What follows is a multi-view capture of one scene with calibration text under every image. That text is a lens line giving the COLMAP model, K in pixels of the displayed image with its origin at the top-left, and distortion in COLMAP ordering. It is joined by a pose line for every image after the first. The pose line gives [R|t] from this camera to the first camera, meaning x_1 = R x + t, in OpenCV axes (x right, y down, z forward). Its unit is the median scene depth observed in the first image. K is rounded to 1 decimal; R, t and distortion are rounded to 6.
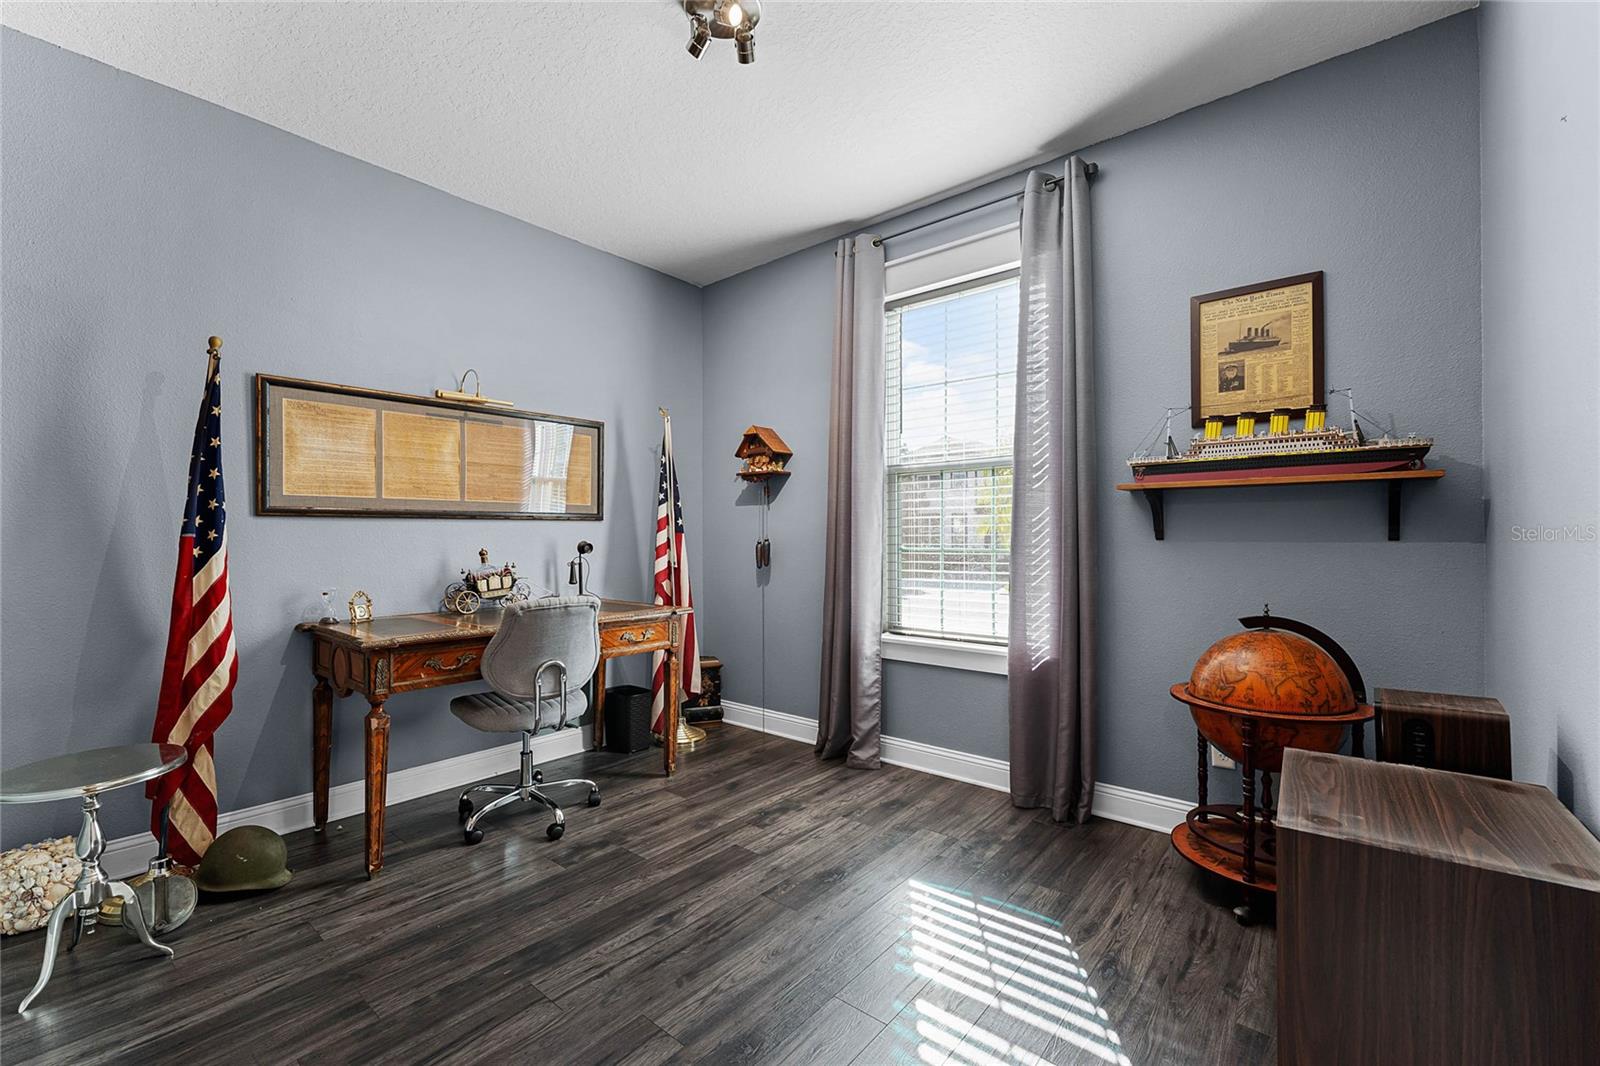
lens RADIAL K [[678.4, 0, 795.0], [0, 678.4, 529.1], [0, 0, 1]] dist [-0.002566, -0.000270]
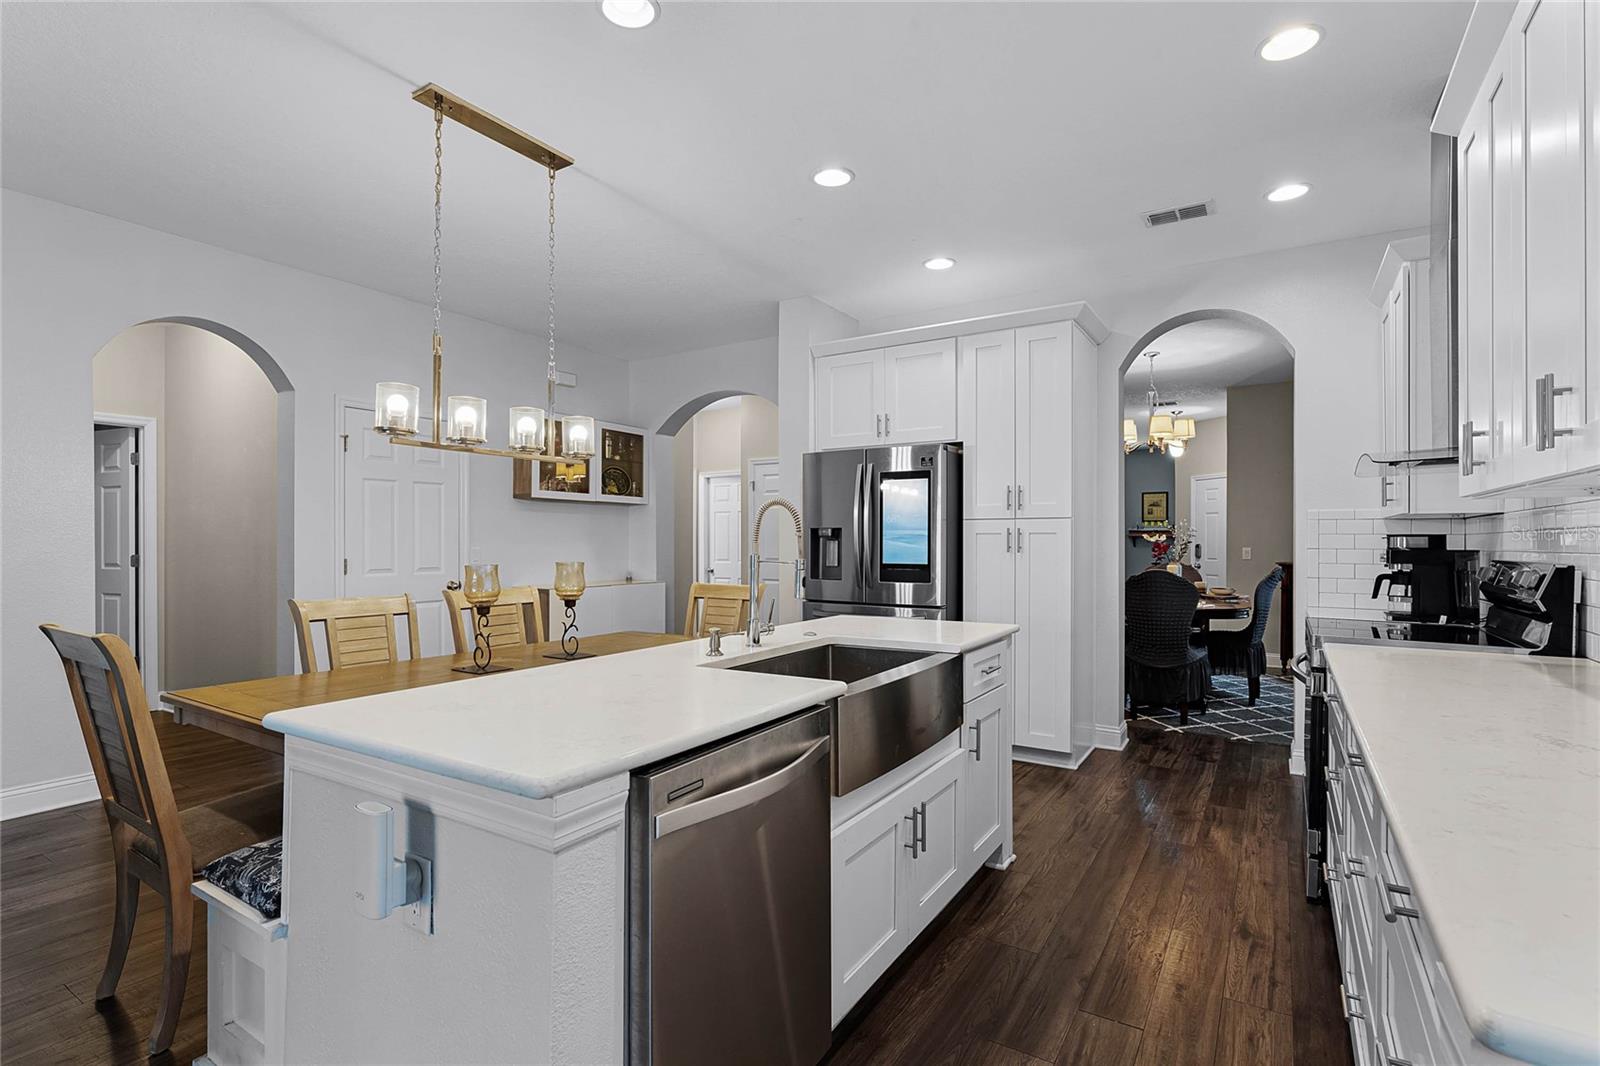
lens RADIAL K [[776.7, 0, 791.7], [0, 776.7, 541.3], [0, 0, 1]] dist [0.000387, -0.001069]
pose [[0.991329, 0.003976, 0.131344, -1.524965], [-0.005337, 0.999936, 0.010014, -0.040916], [-0.131296, -0.010629, 0.991286, -2.423769]]
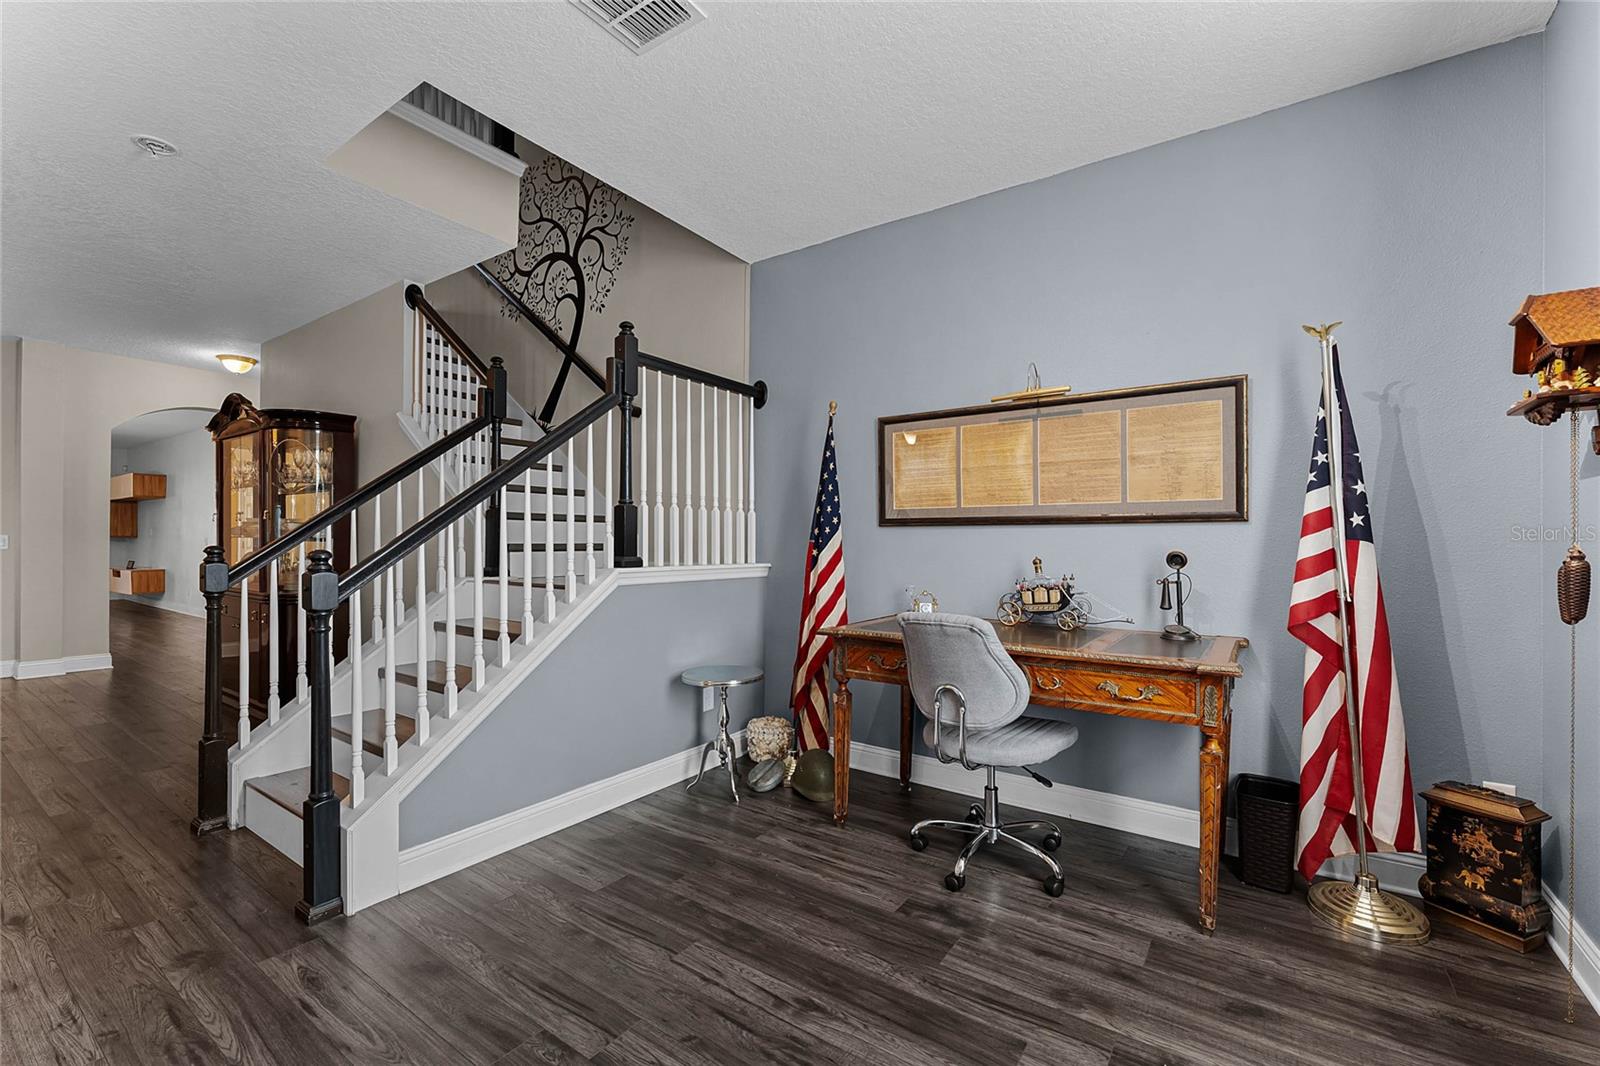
lens RADIAL K [[678.4, 0, 793.8], [0, 678.4, 535.6], [0, 0, 1]] dist [-0.002566, -0.000270]
pose [[0.079554, -0.007704, -0.996801, 0.477014], [0.003291, 0.999967, -0.007466, 0.007108], [0.996825, -0.002686, 0.079577, 0.690396]]
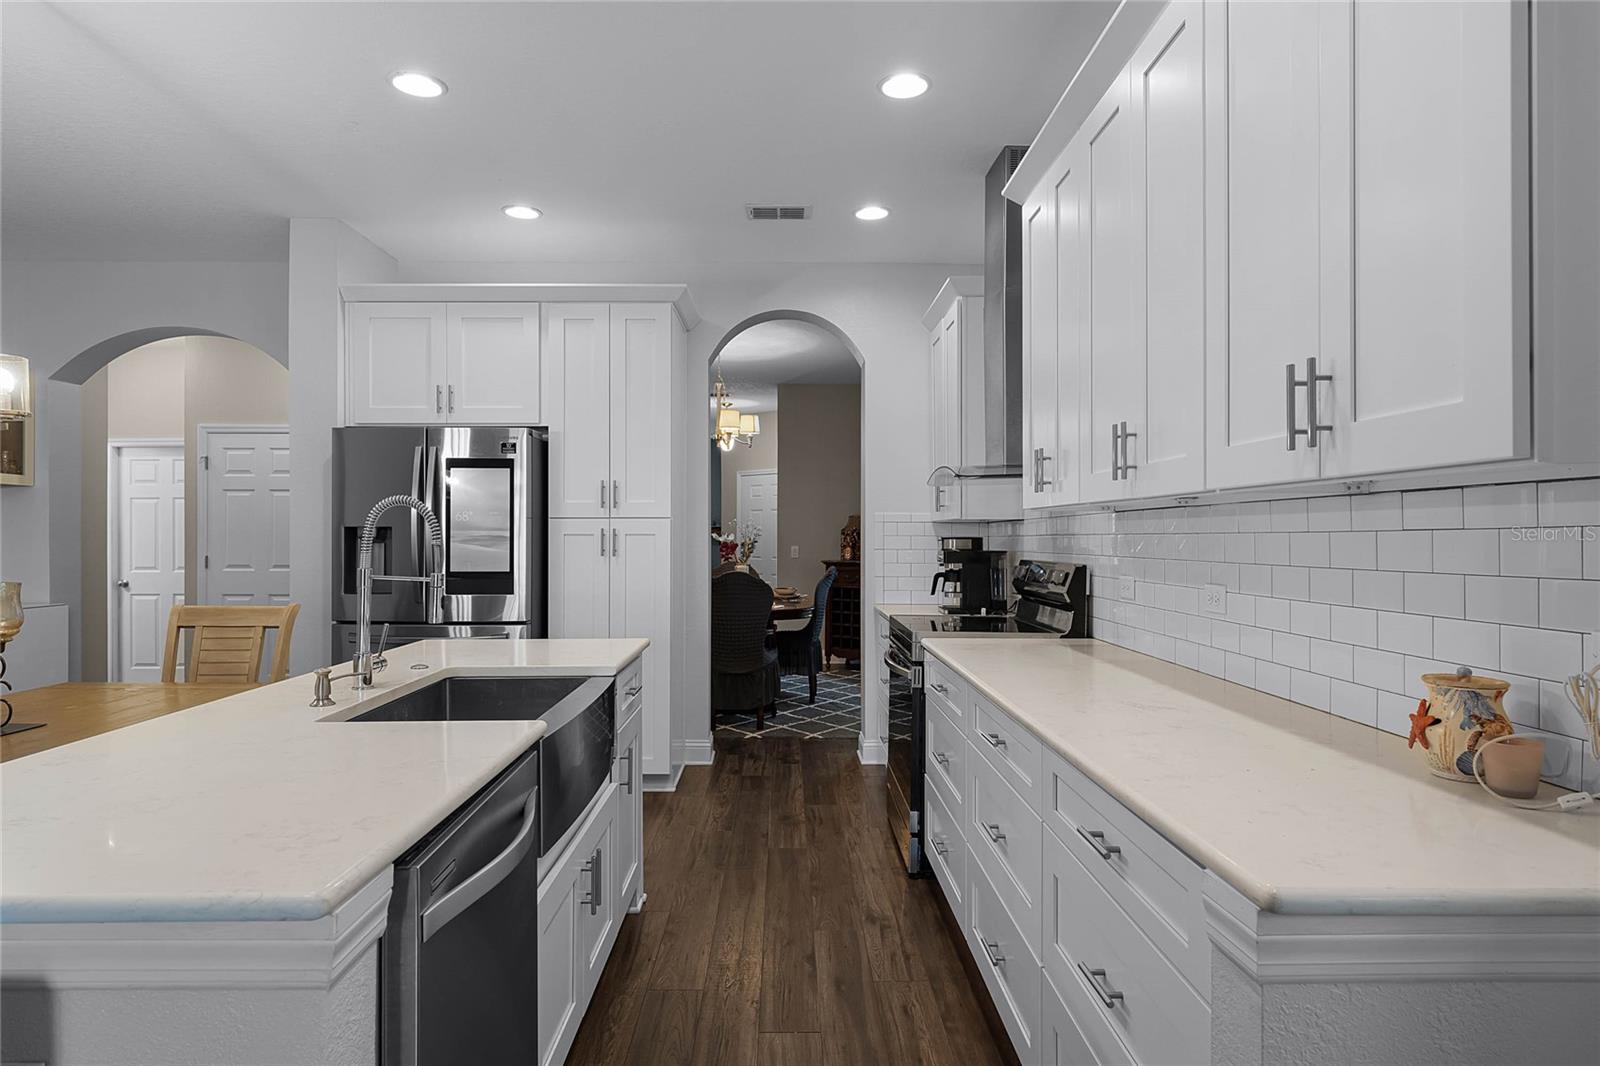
lens RADIAL K [[921.5, 0, 802.1], [0, 921.5, 536.0], [0, 0, 1]] dist [-0.003380, -0.001061]
pose [[0.758146, 0.003978, 0.652073, -1.633188], [-0.009365, 0.999945, 0.004788, -0.048672], [-0.652018, -0.009736, 0.758141, -2.405843]]
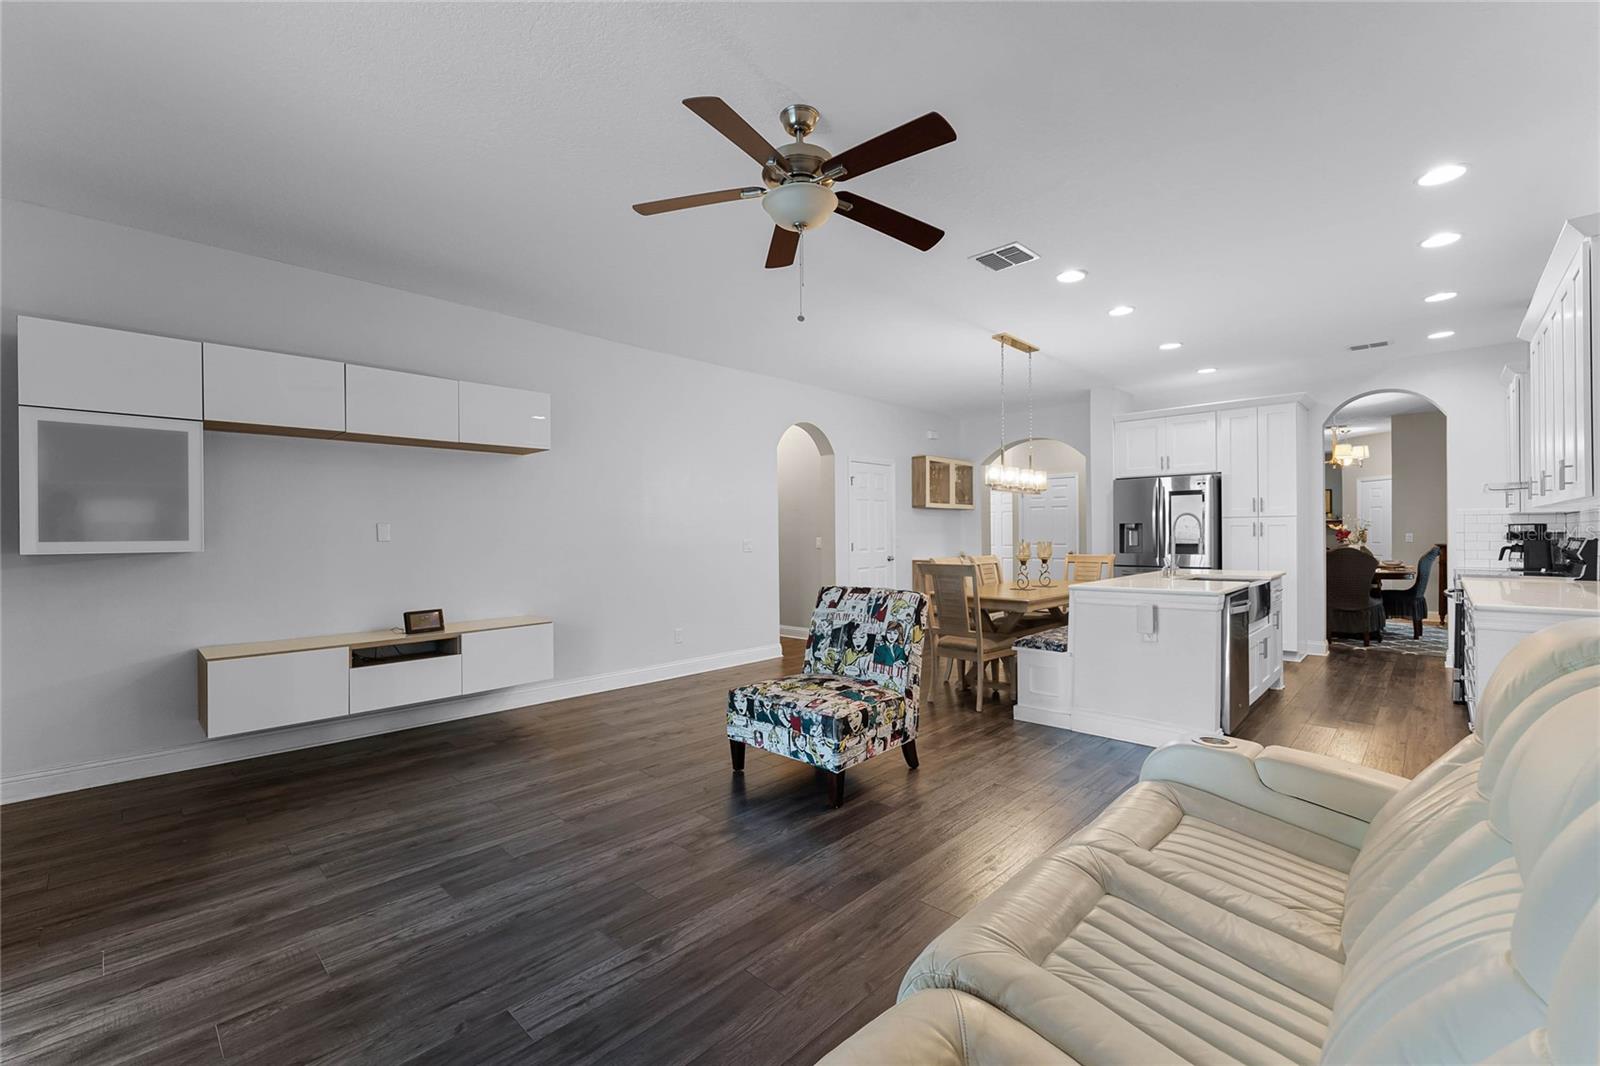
lens RADIAL K [[678.4, 0, 792.5], [0, 678.4, 534.5], [0, 0, 1]] dist [-0.002566, -0.000270]
pose [[0.997607, -0.005049, -0.068952, -2.073794], [0.005852, 0.999917, 0.011452, -0.045805], [0.068888, -0.011829, 0.997554, -3.087249]]
